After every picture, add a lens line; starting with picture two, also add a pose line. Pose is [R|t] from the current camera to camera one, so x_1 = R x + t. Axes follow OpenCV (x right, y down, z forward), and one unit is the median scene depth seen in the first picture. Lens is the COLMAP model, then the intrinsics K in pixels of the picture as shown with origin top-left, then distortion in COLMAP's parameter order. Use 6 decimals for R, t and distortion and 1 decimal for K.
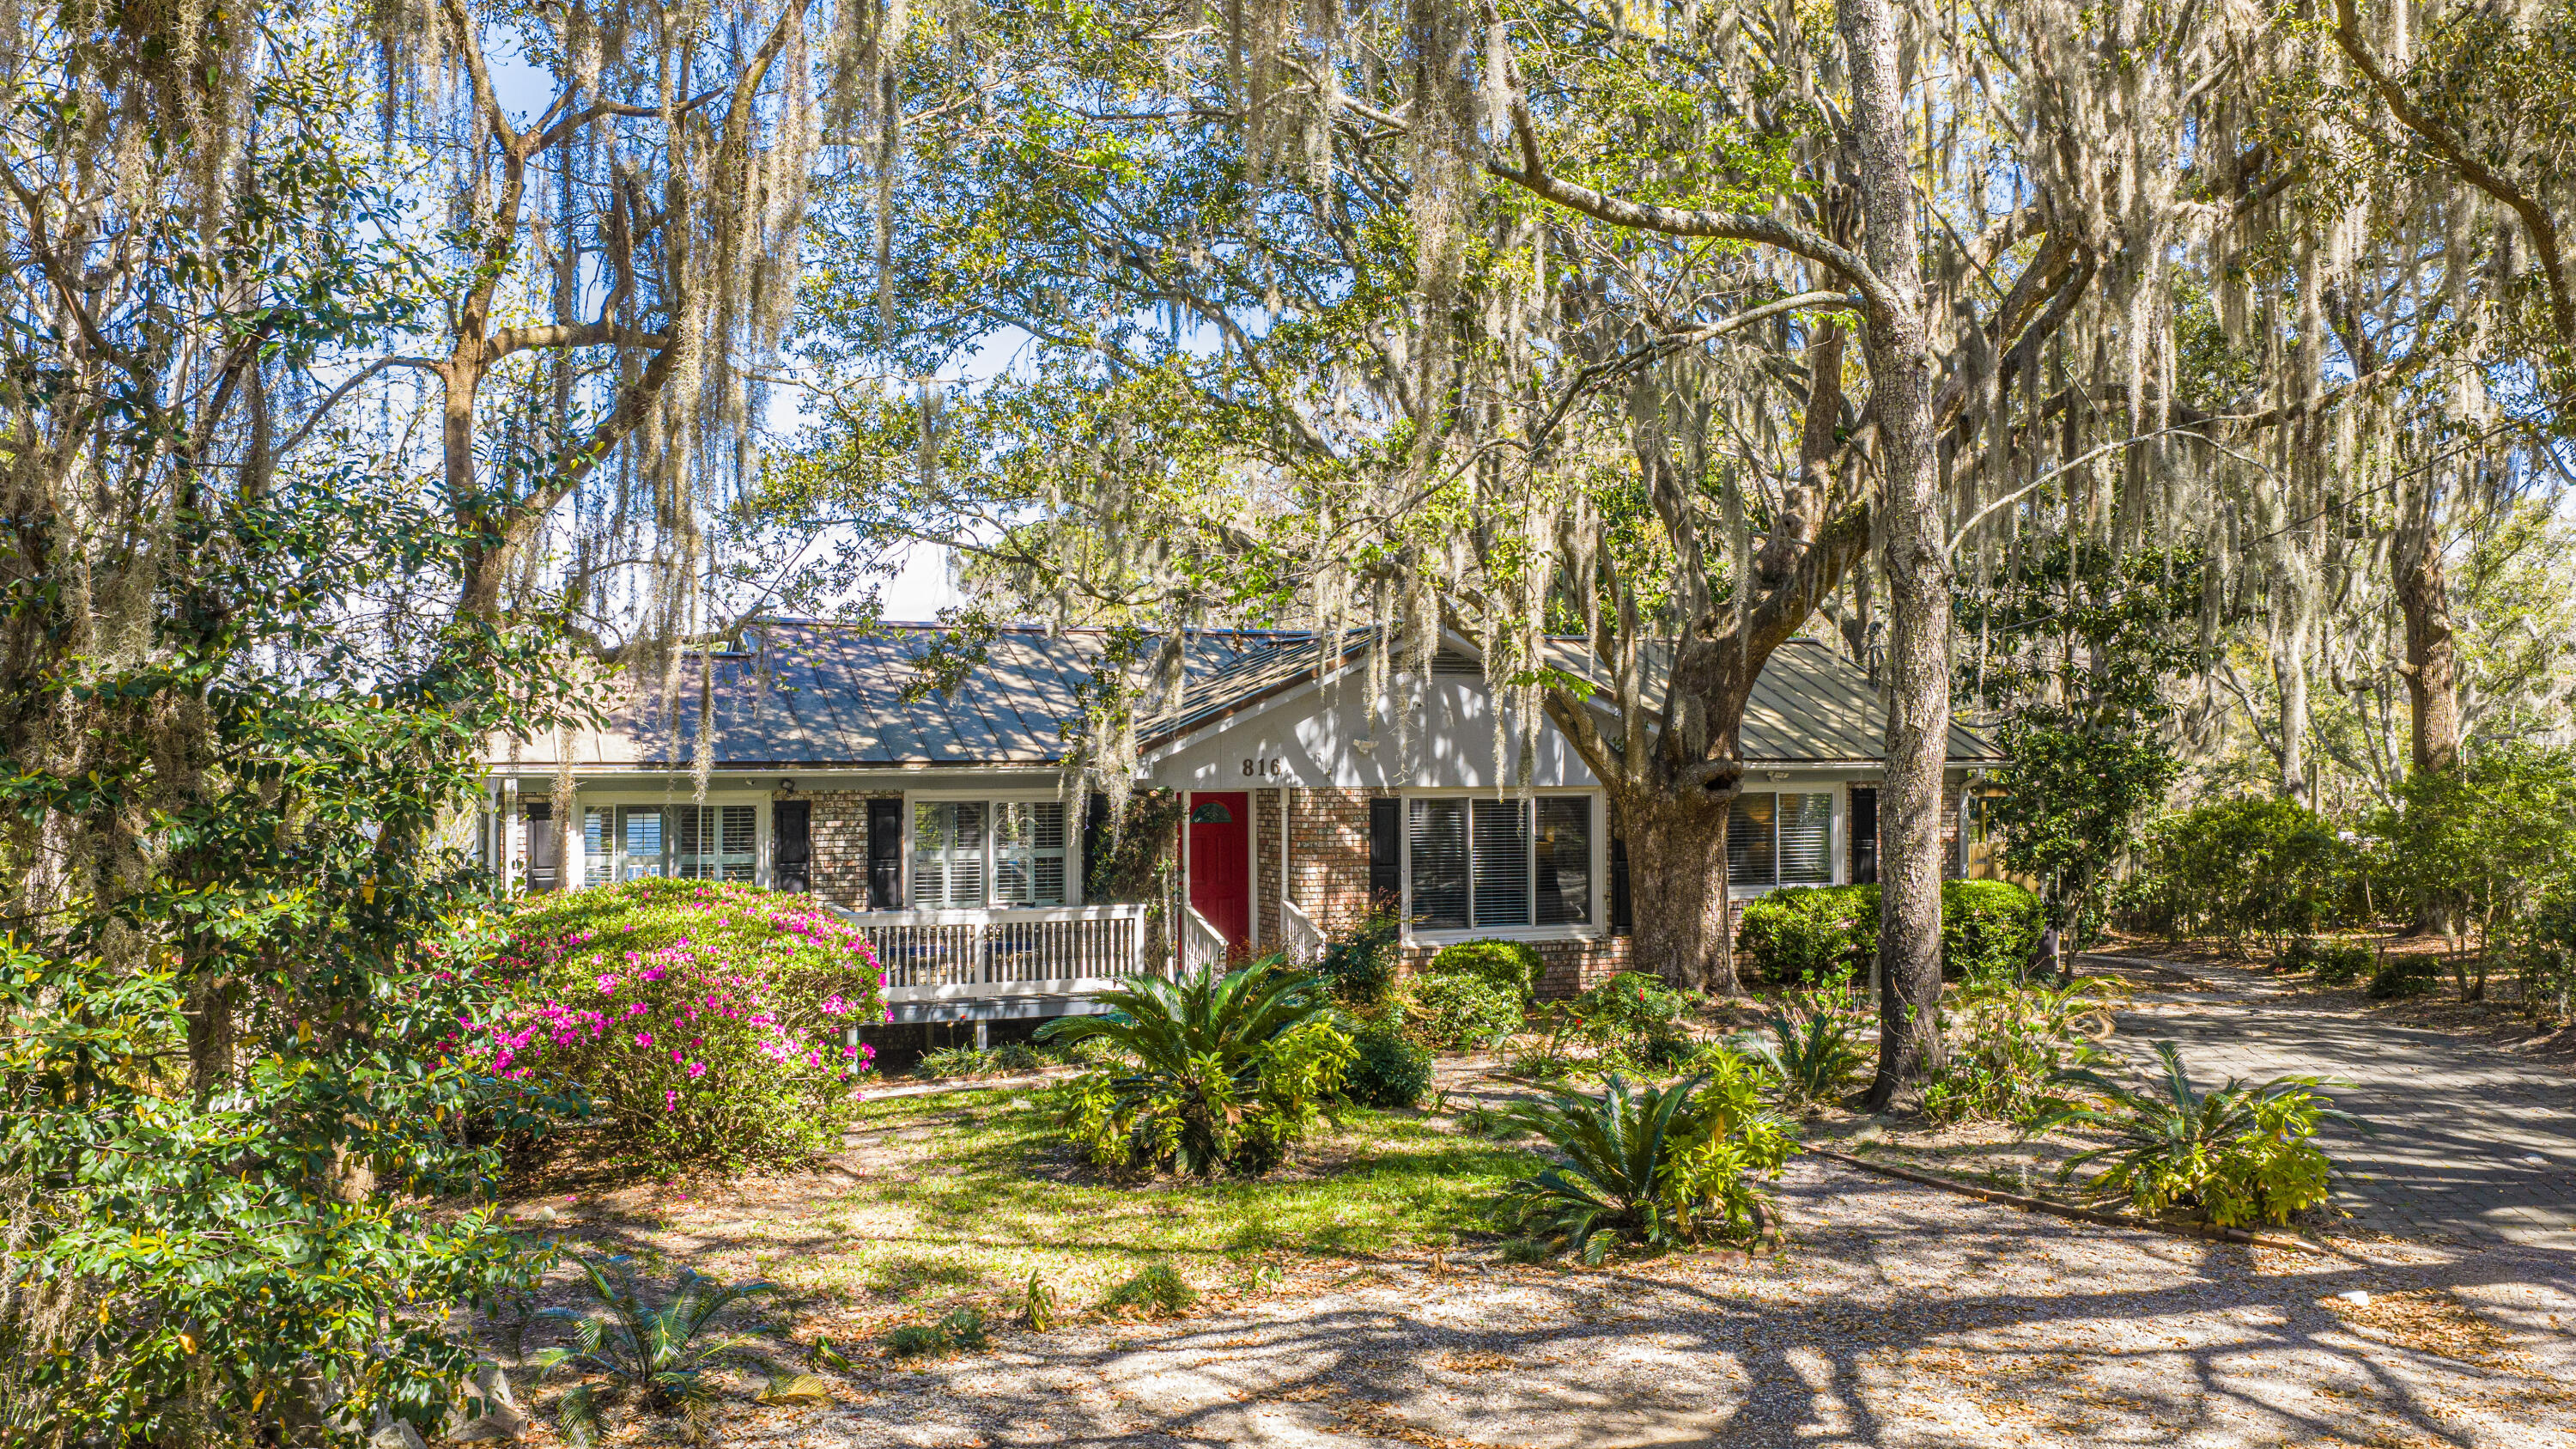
lens RADIAL K [[2123.8, 0, 1288.3], [0, 2123.8, 718.6], [0, 0, 1]] dist [0.046416, -0.000845]
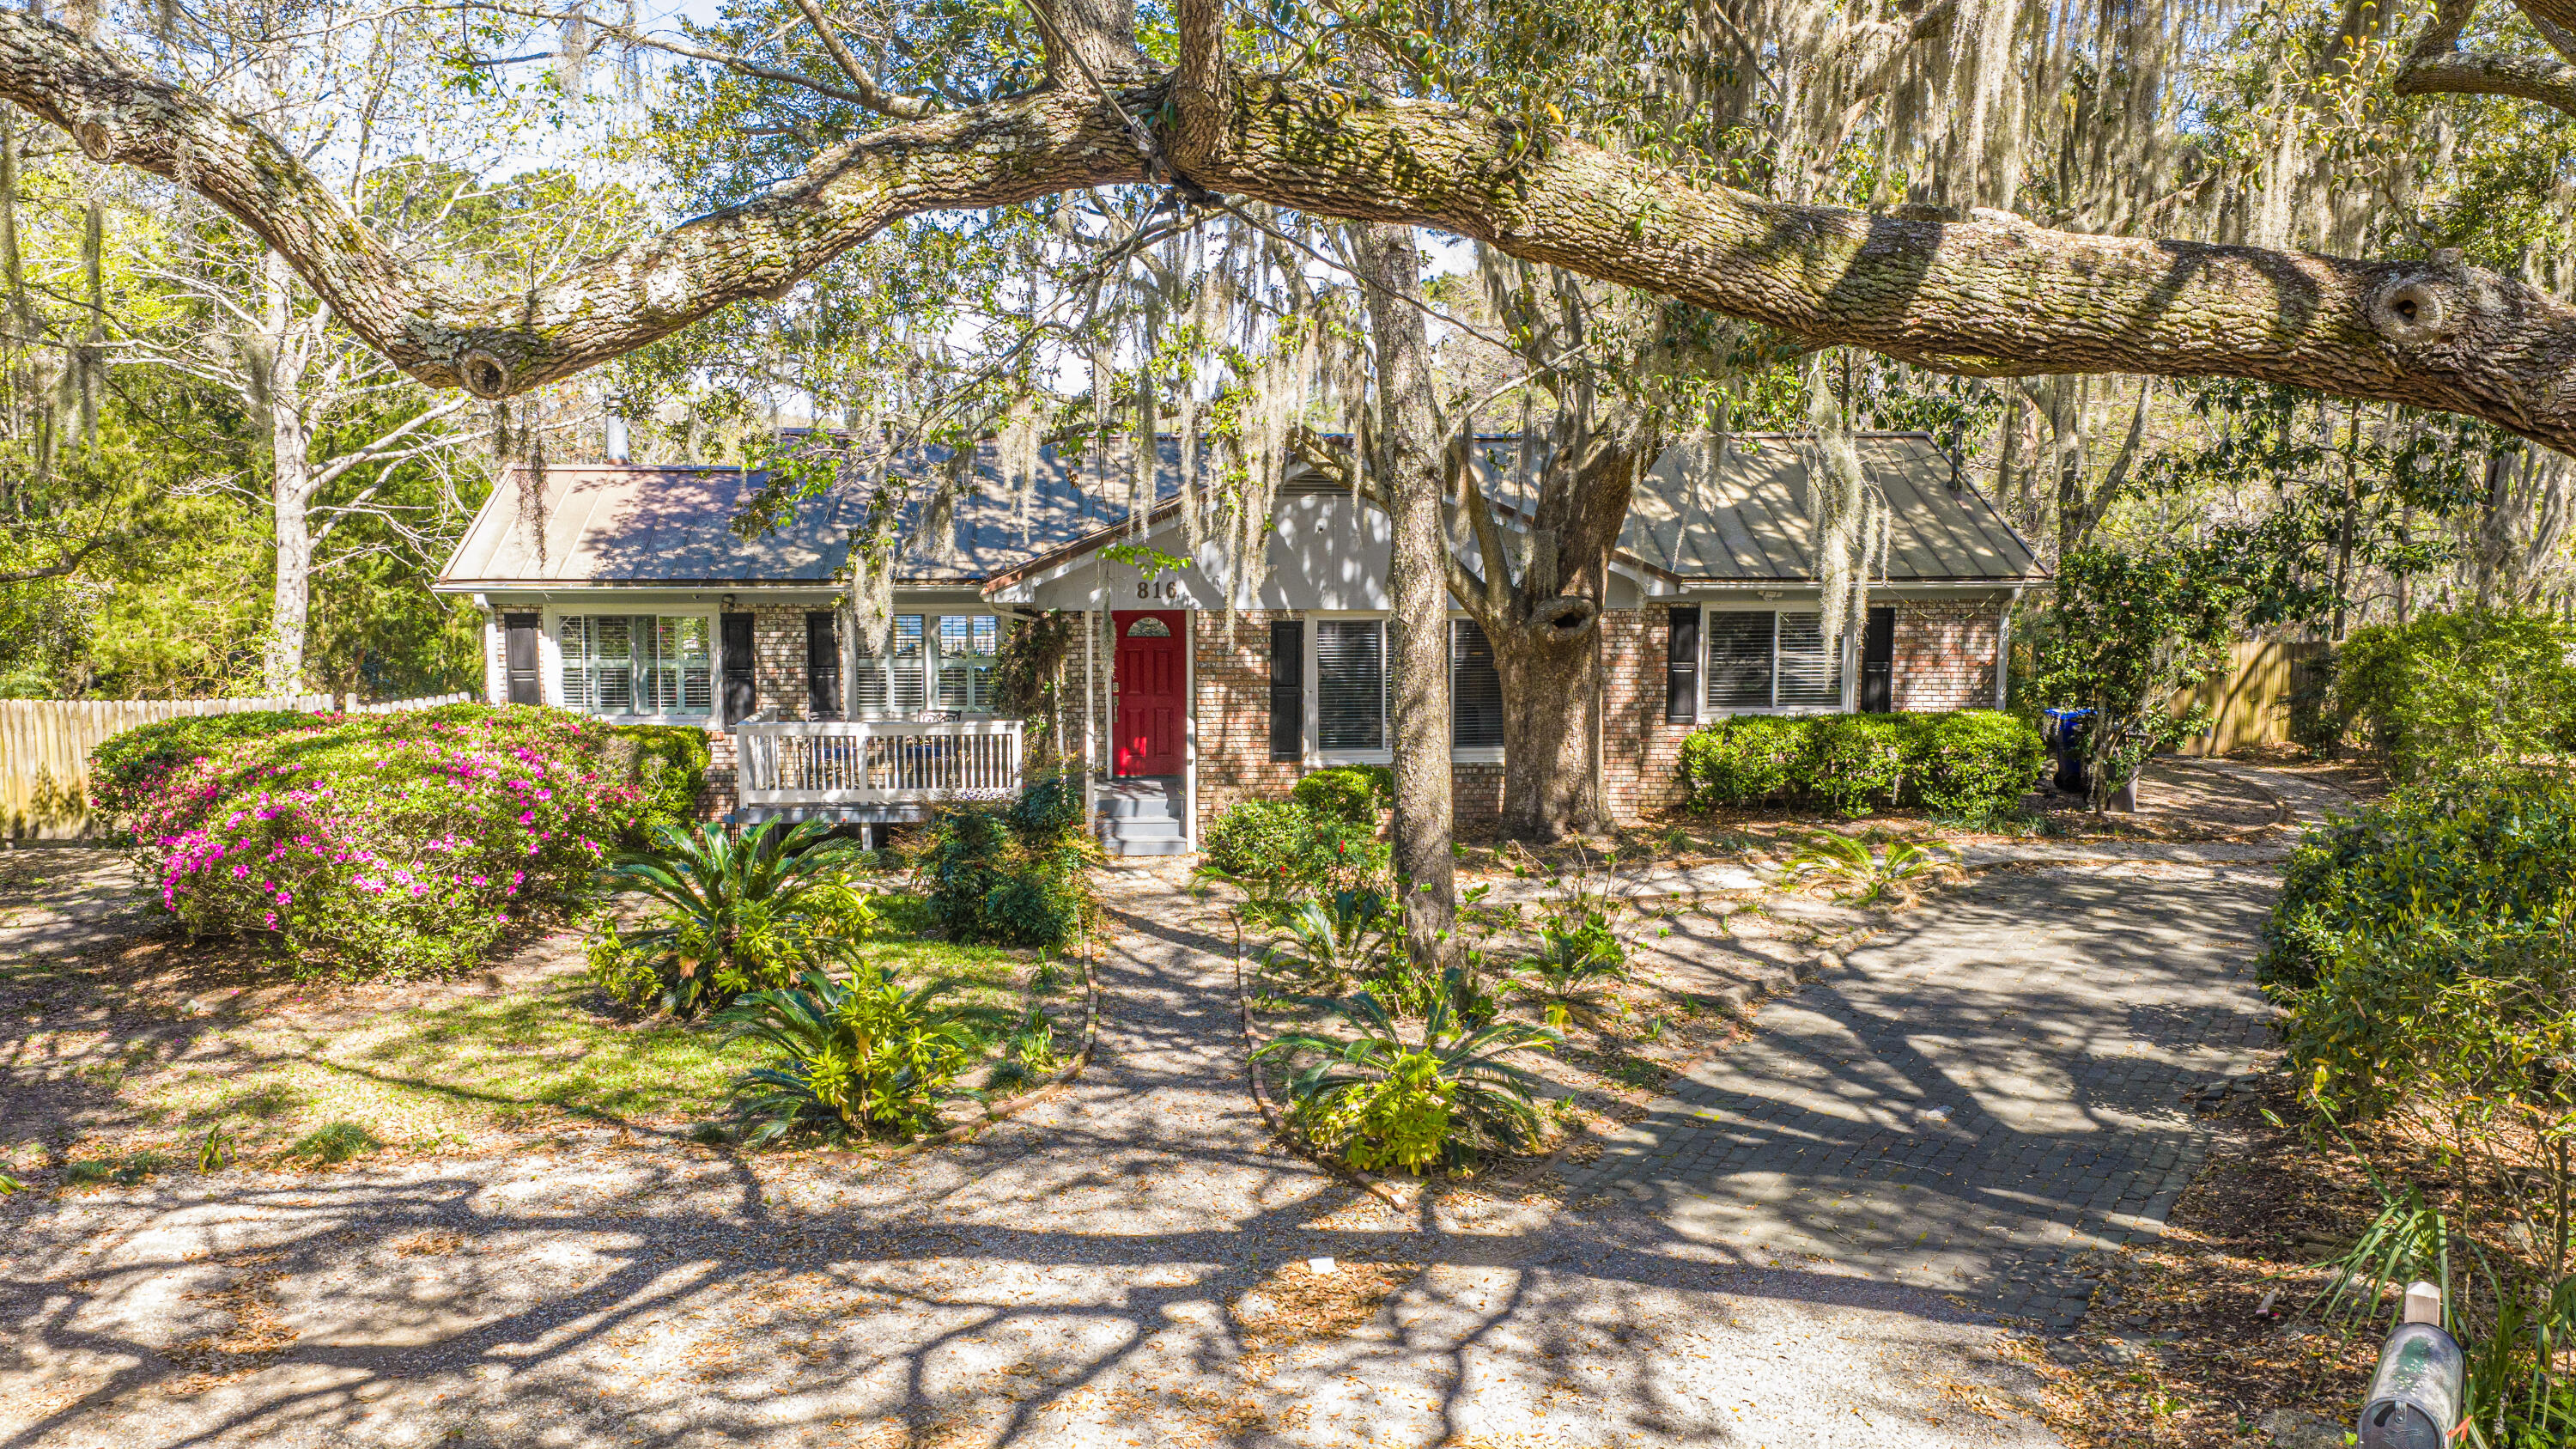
lens RADIAL K [[2123.8, 0, 1291.3], [0, 2123.8, 727.4], [0, 0, 1]] dist [0.046416, -0.000845]
pose [[0.955211, 0.041989, -0.292931, 0.361756], [0.000188, 0.989796, 0.142492, -0.059349], [0.295925, -0.136165, 0.945456, 0.032453]]
